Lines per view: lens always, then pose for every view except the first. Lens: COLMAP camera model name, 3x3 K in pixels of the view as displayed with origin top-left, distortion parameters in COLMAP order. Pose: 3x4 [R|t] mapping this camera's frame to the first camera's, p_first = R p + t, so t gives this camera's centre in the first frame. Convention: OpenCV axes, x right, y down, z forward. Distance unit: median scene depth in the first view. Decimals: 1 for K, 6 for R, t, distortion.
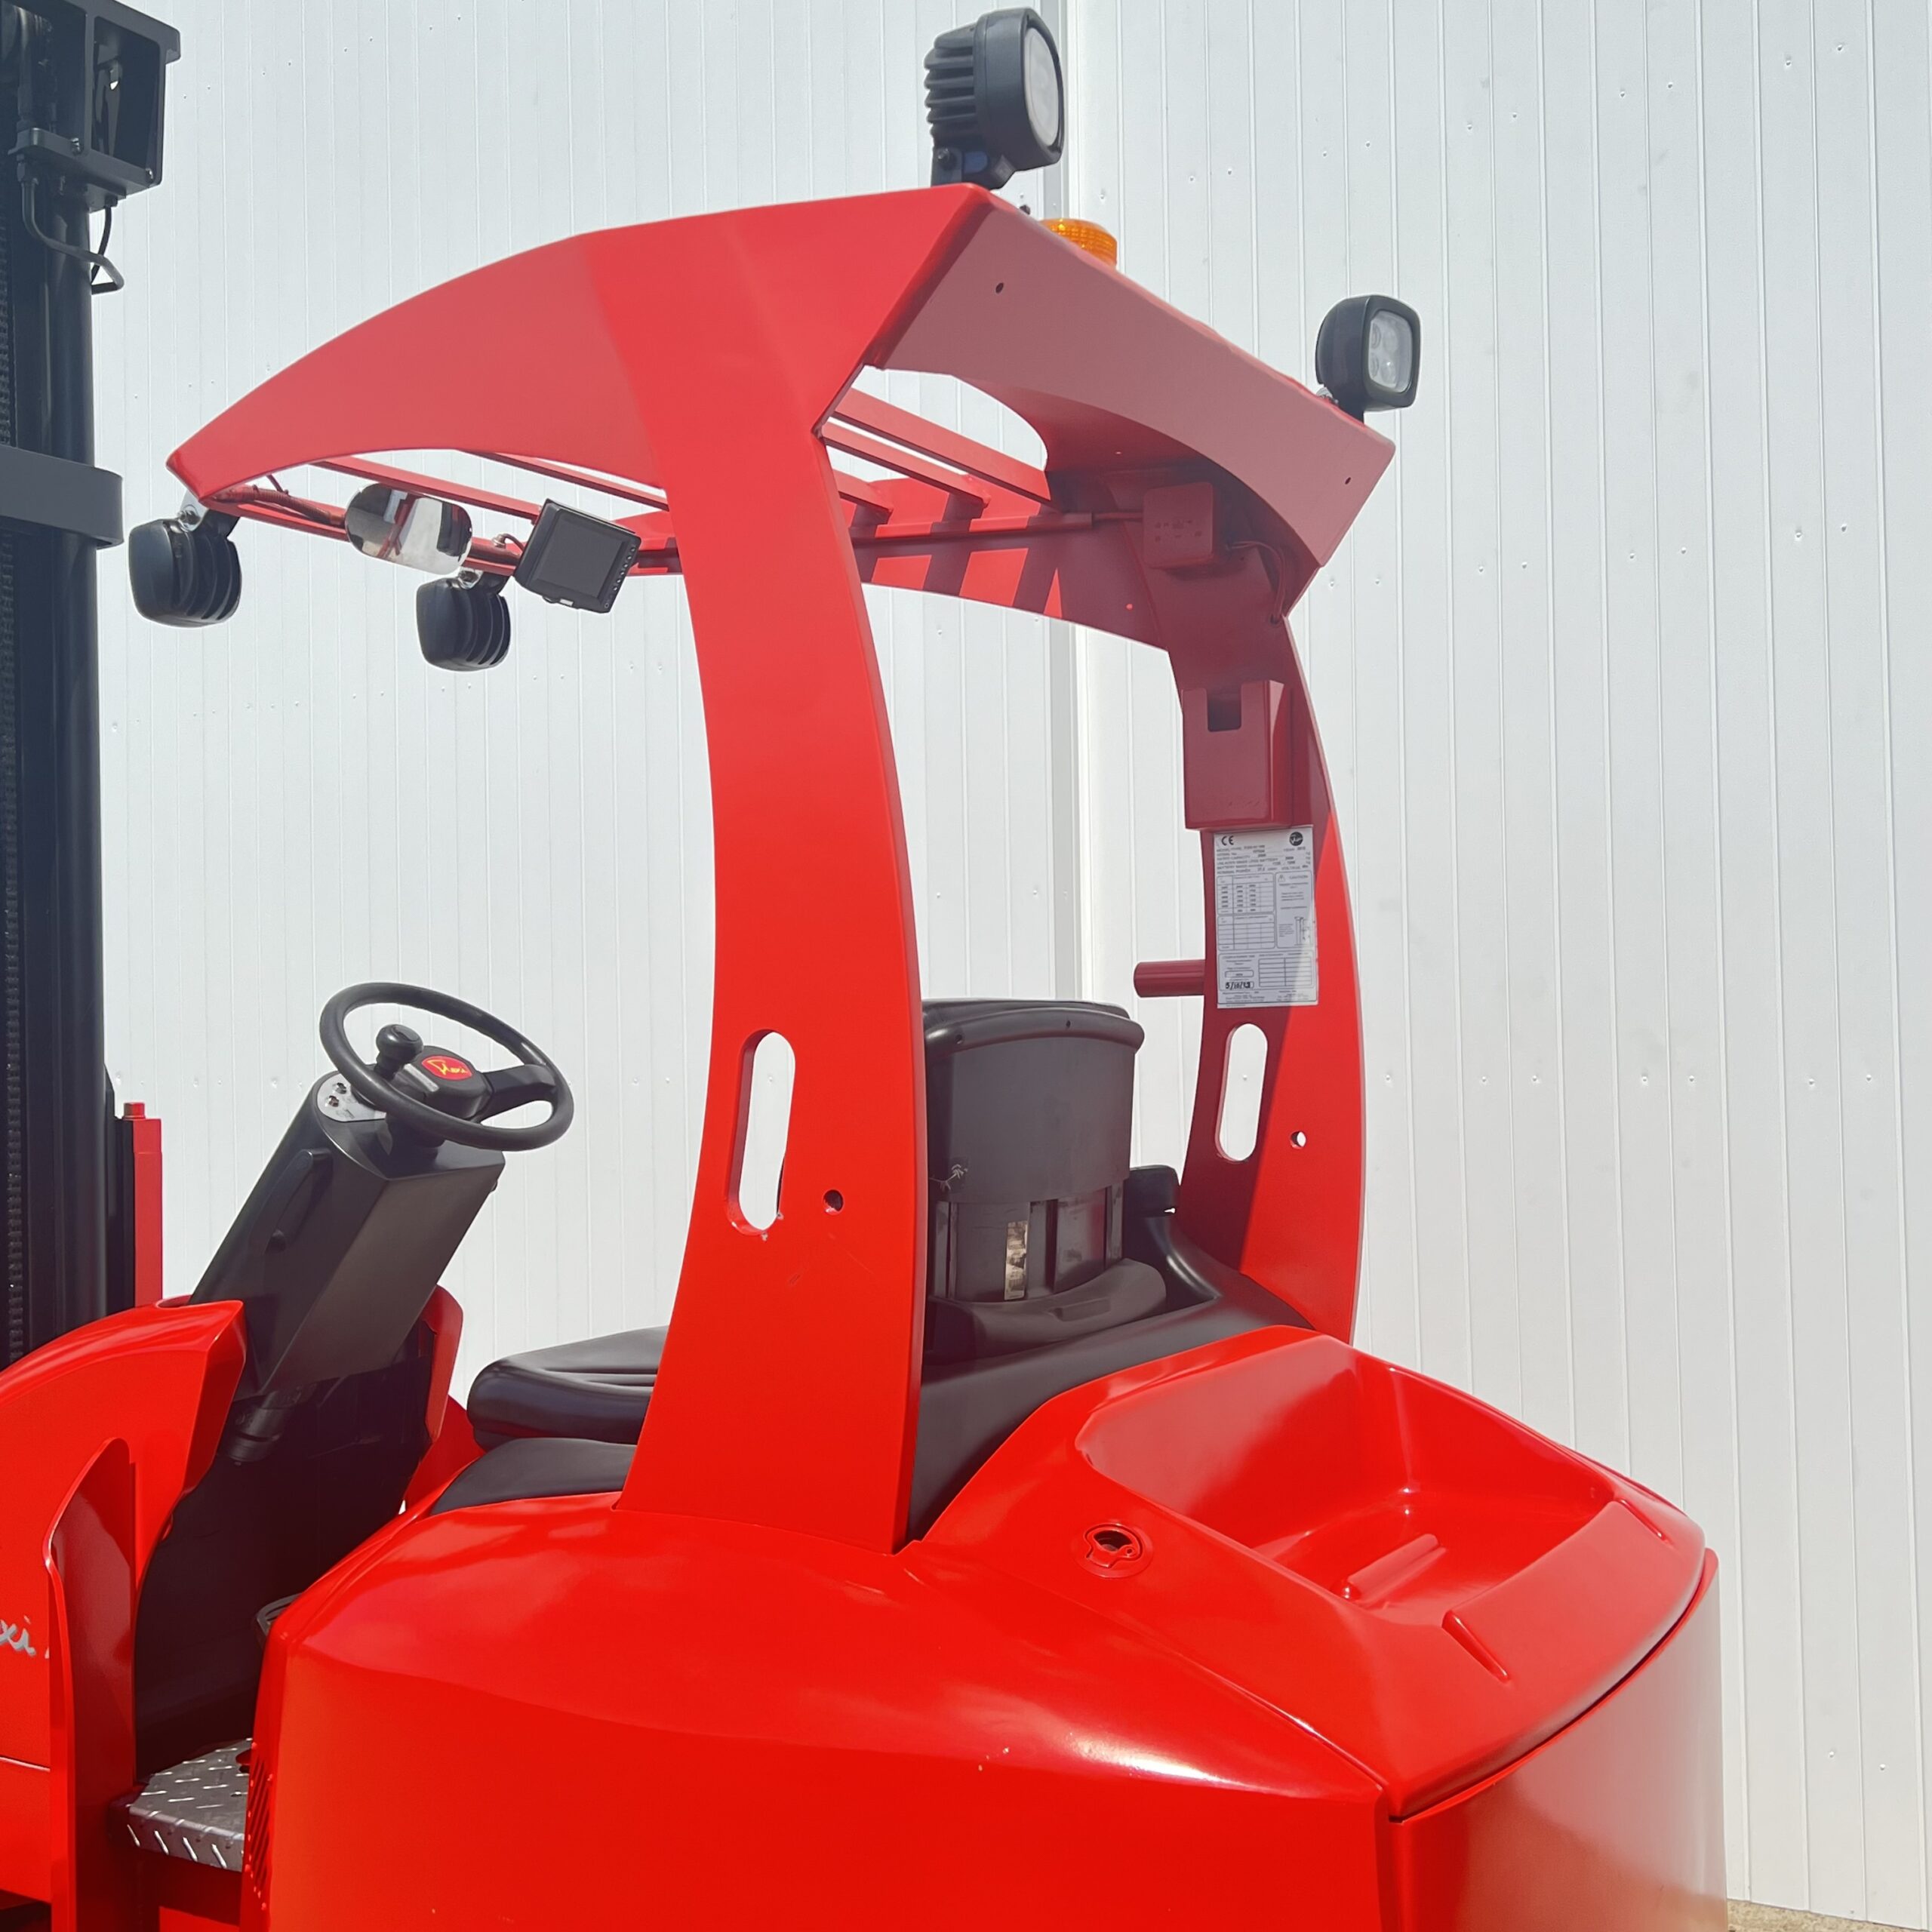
lens RADIAL K [[2173.2, 0, 963.0], [0, 2173.2, 968.2], [0, 0, 1]] dist [0.179165, -0.425566]
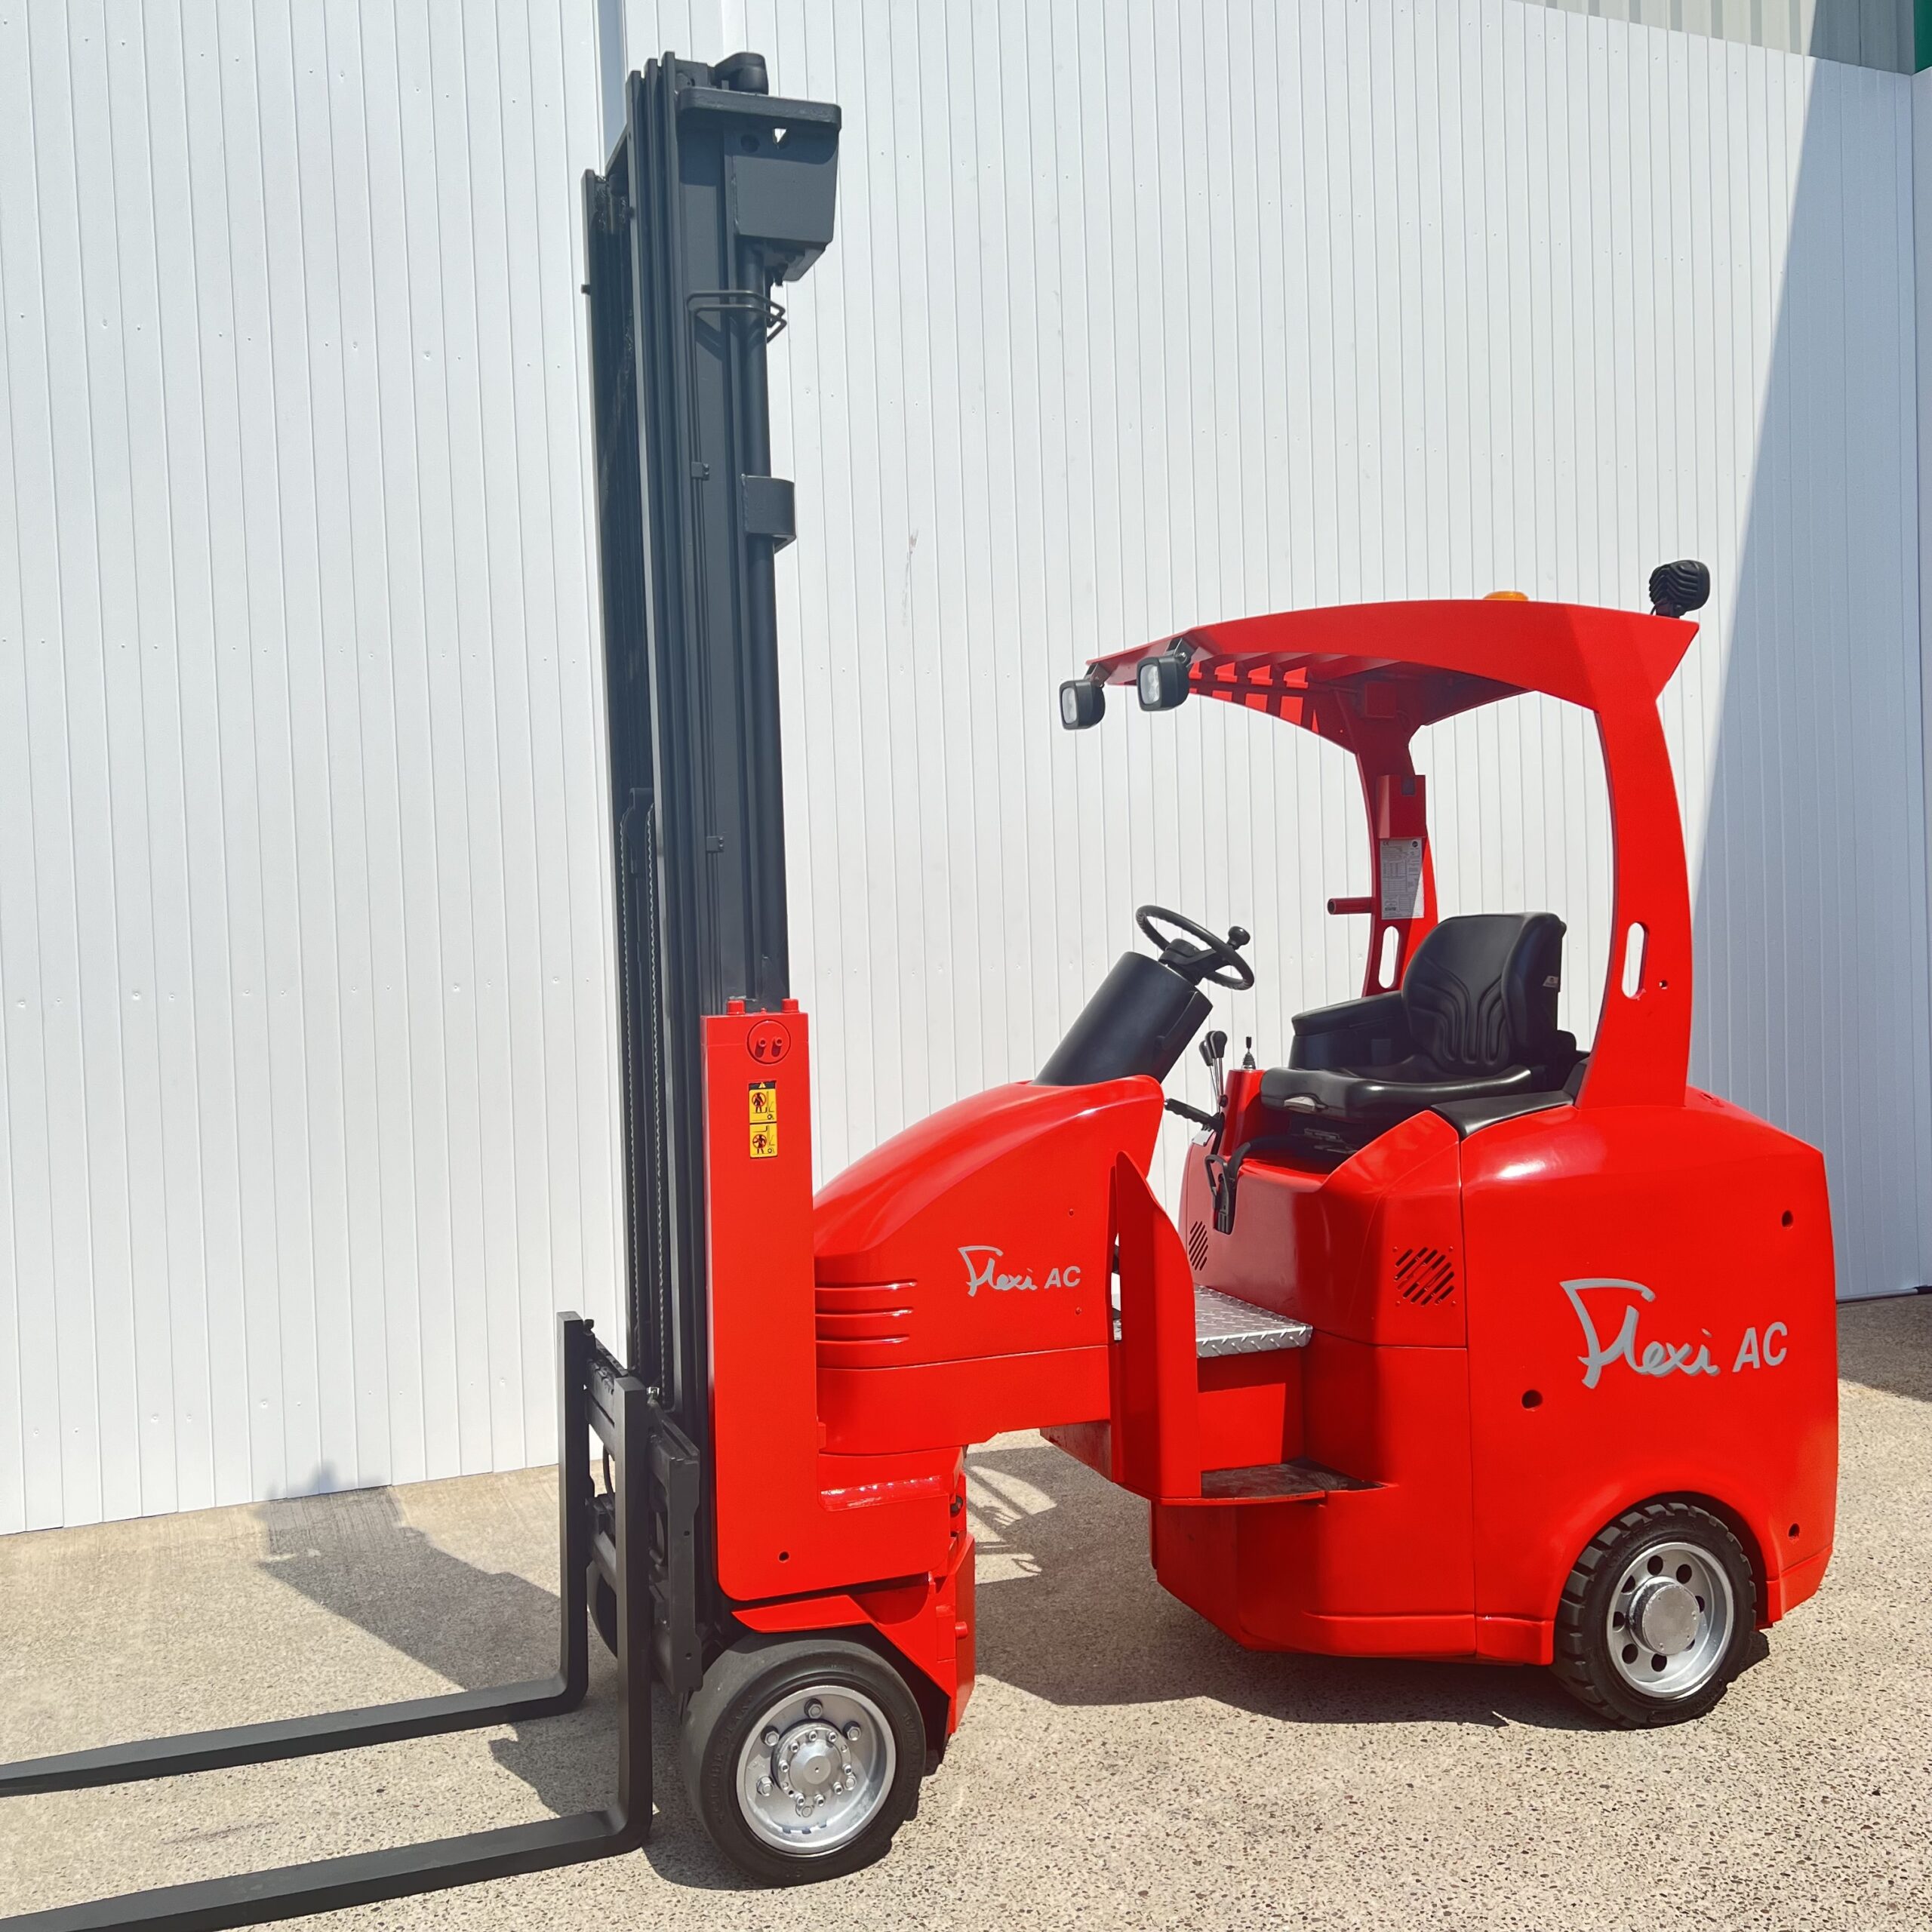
lens RADIAL K [[1899.6, 0, 954.1], [0, 1899.6, 967.3], [0, 0, 1]] dist [0.059752, -0.063371]
pose [[0.631540, -0.015780, 0.775182, -1.667308], [-0.008366, 0.999596, 0.027165, 0.018510], [-0.775298, -0.023641, 0.631153, 0.117156]]
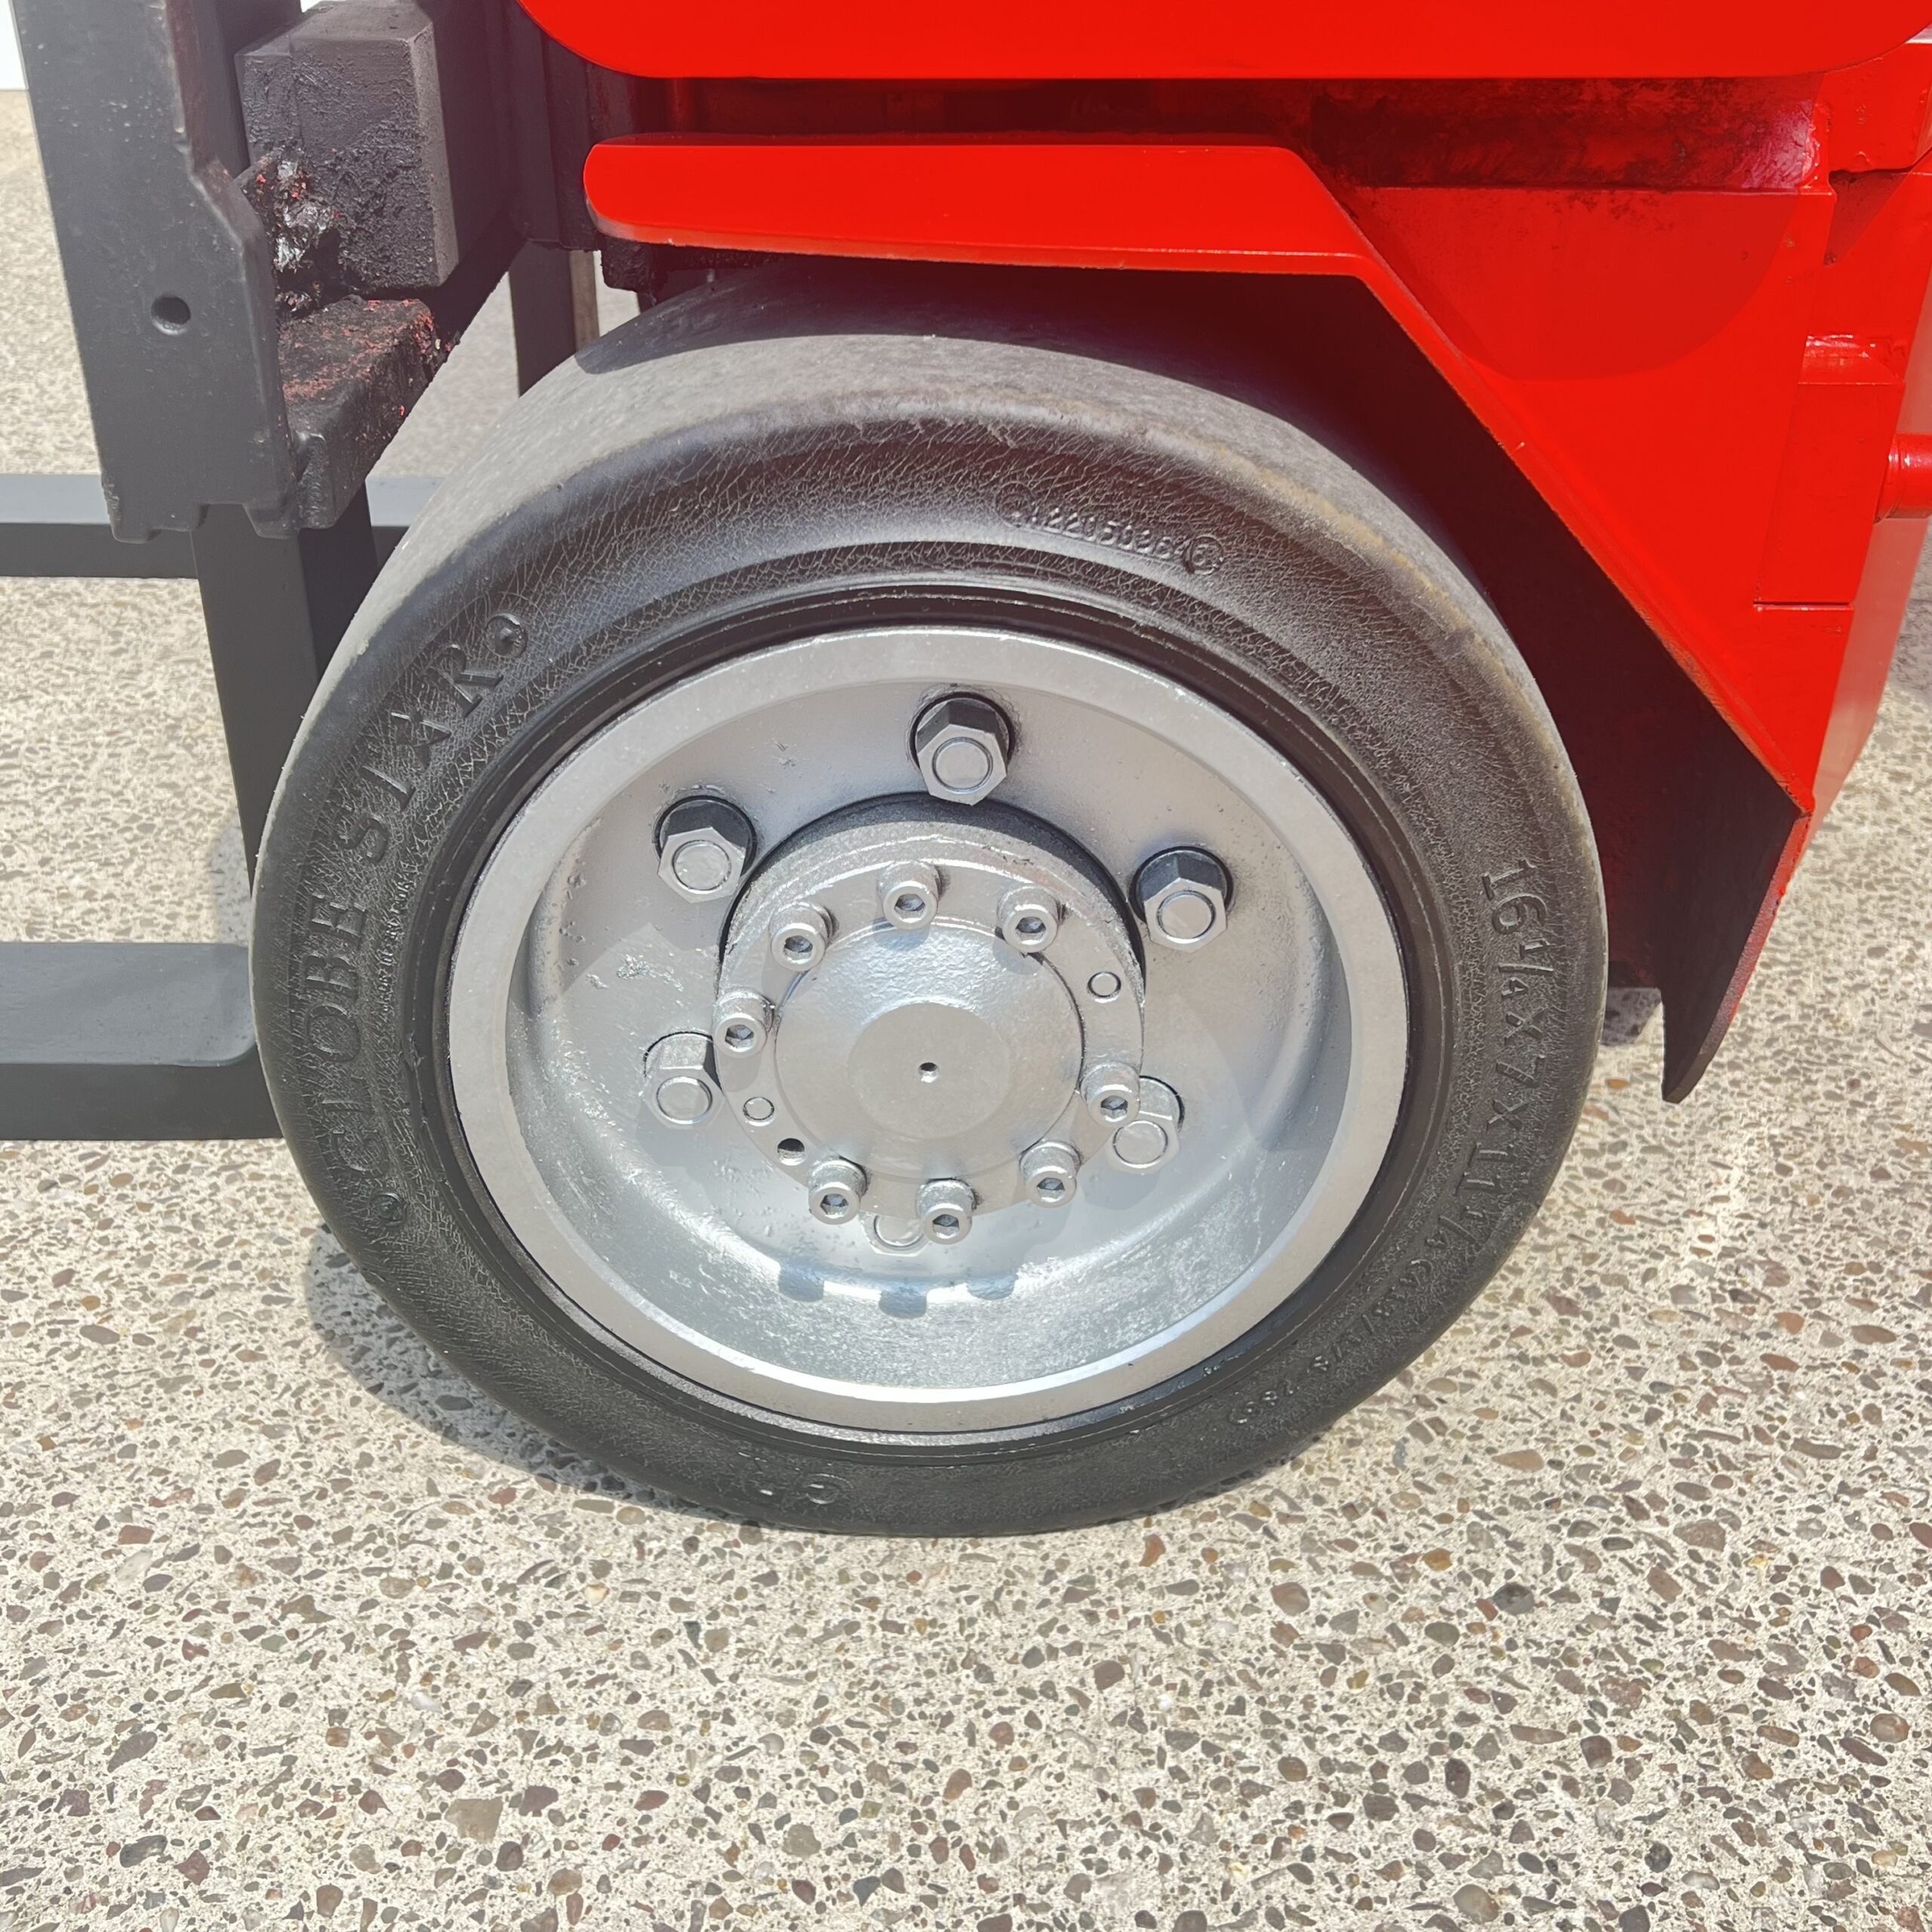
lens RADIAL K [[2189.5, 0, 907.5], [0, 2189.5, 959.6], [0, 0, 1]] dist [0.082906, -0.236898]
pose [[0.871217, -0.248632, 0.423276, -0.817066], [-0.021095, 0.842491, 0.538297, 0.456750], [-0.490444, -0.477903, 0.728748, 0.831432]]
